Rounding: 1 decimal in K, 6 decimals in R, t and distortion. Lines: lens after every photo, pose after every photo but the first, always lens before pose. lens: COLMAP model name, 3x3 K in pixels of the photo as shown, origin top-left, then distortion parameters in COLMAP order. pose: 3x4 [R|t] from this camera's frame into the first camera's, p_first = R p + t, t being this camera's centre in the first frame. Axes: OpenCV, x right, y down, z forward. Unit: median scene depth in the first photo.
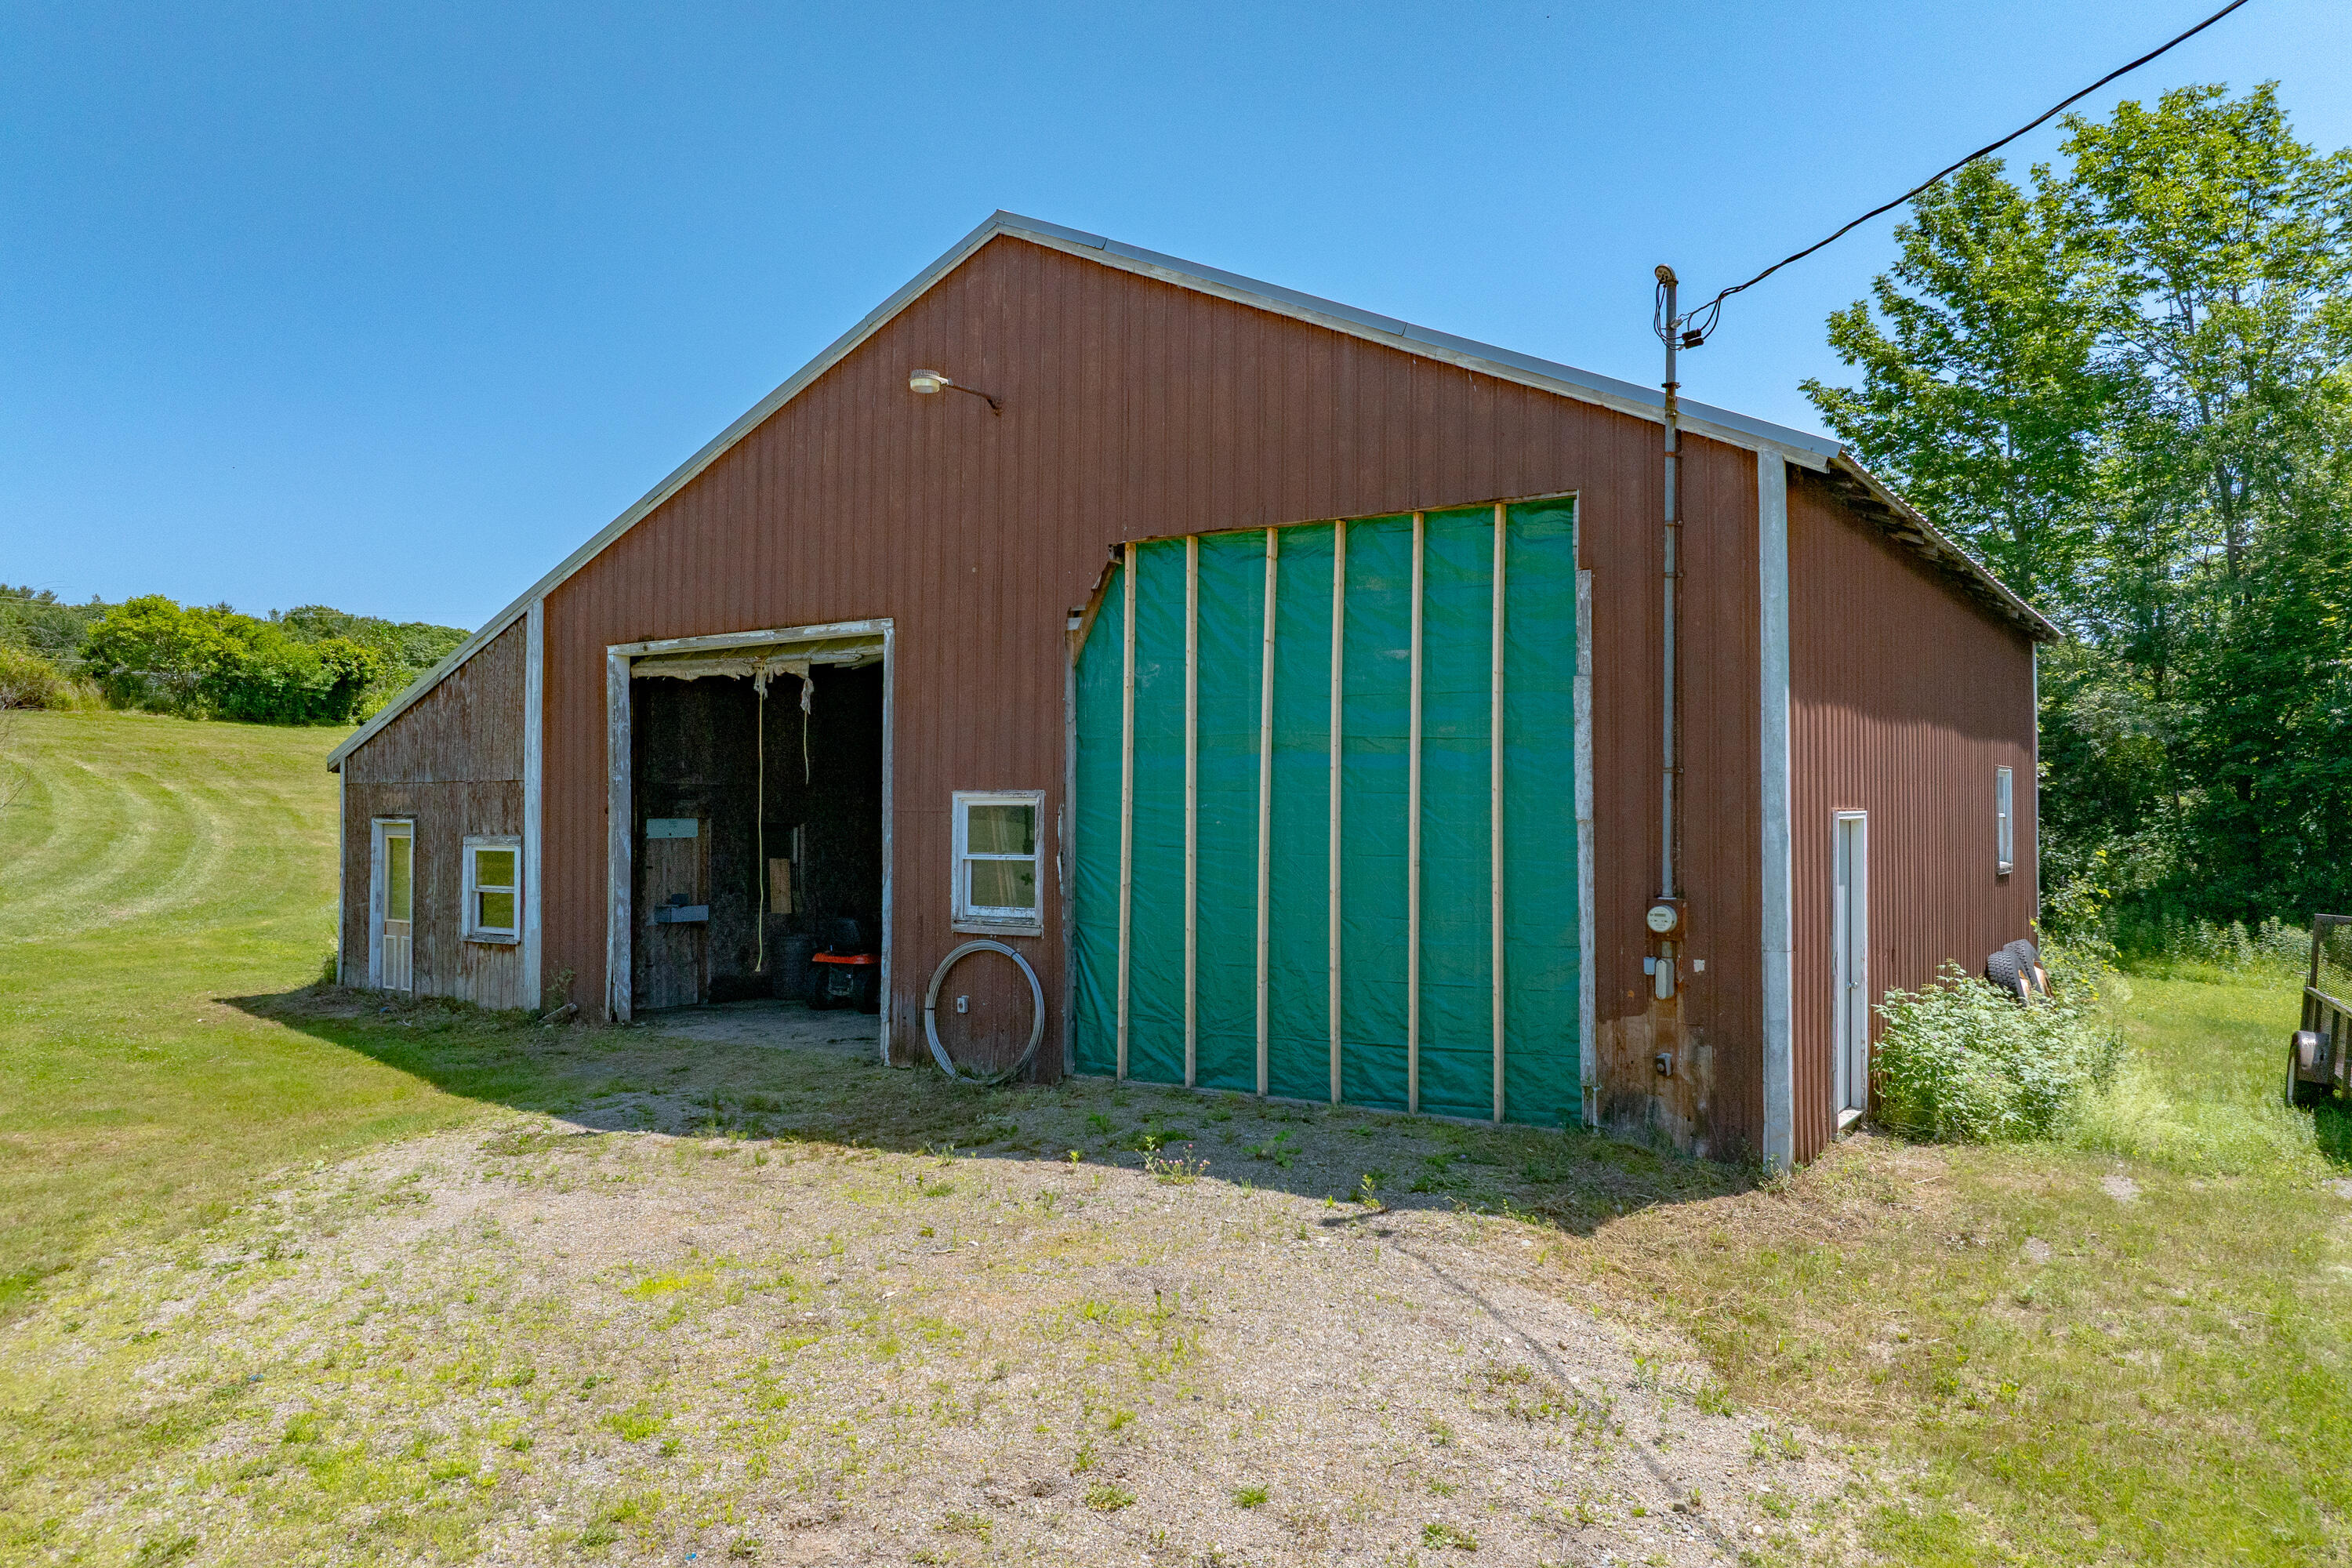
lens RADIAL K [[1529.8, 0, 1176.0], [0, 1529.8, 784.0], [0, 0, 1]] dist [-0.043757, 0.015147]
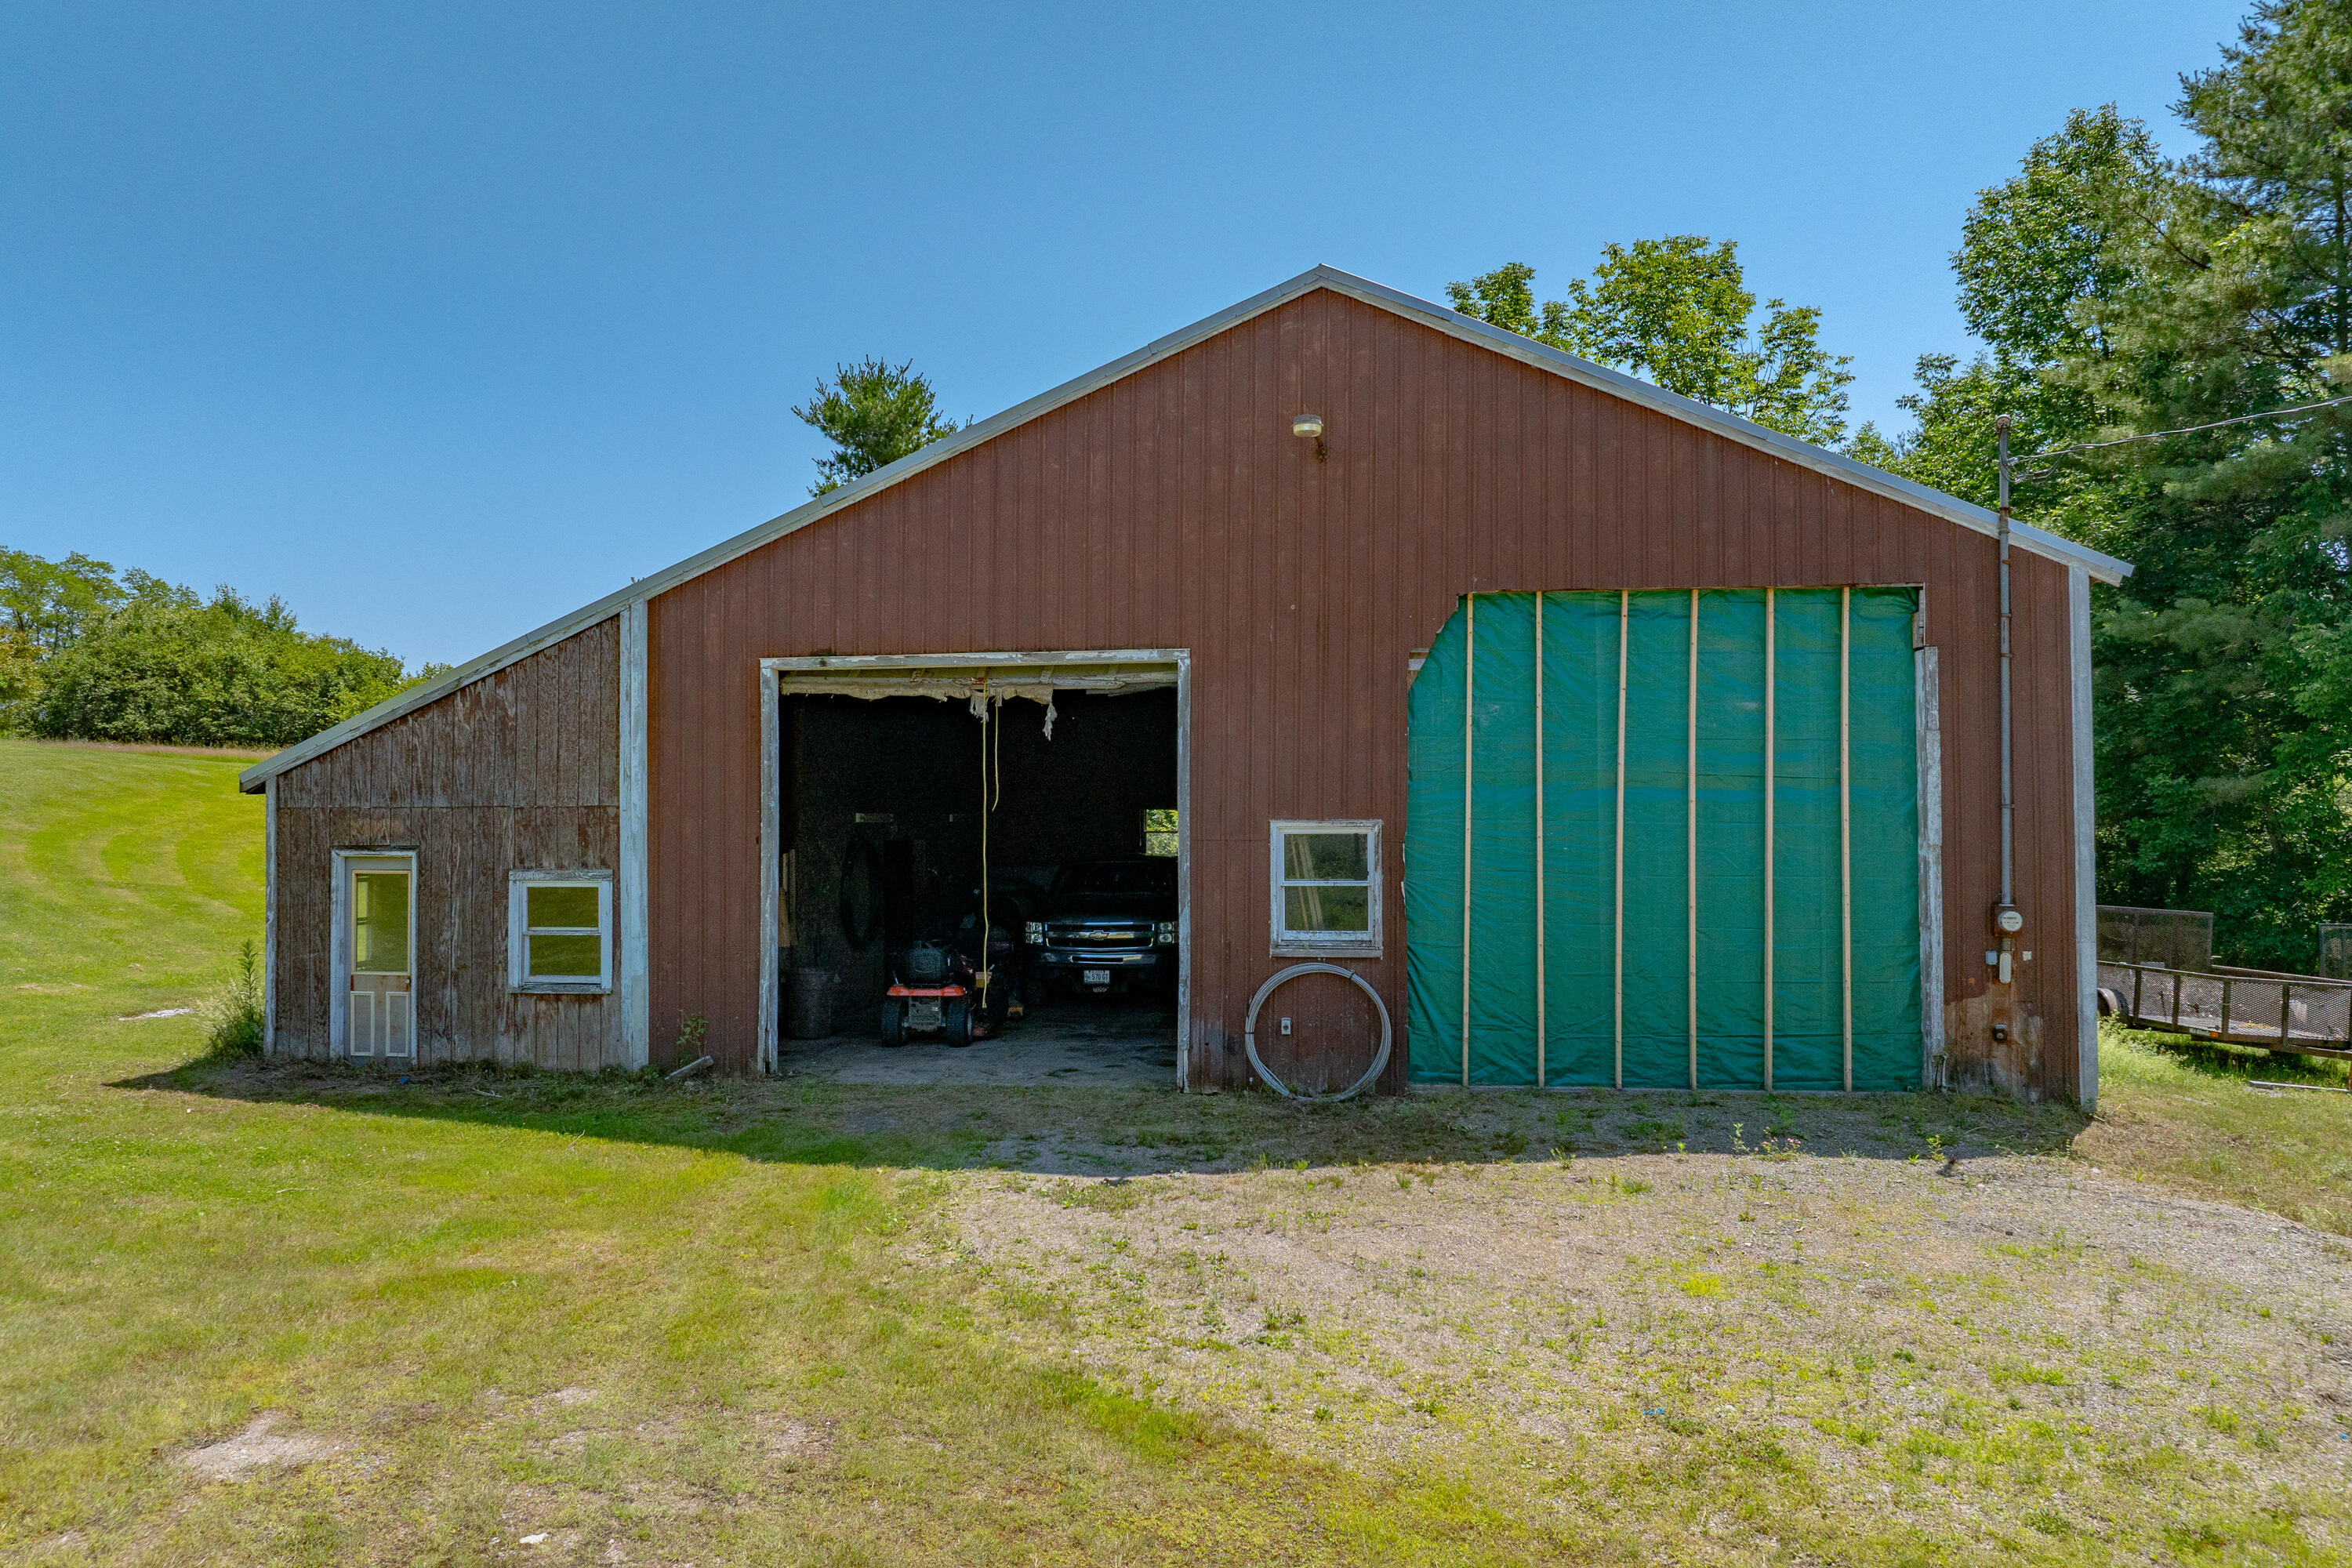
lens RADIAL K [[1529.8, 0, 1176.0], [0, 1529.8, 784.0], [0, 0, 1]] dist [-0.043757, 0.015147]
pose [[0.912988, 0.004762, 0.407958, -0.625105], [-0.002452, 0.999978, -0.006184, -0.013238], [-0.407978, 0.004646, 0.912980, 0.085197]]
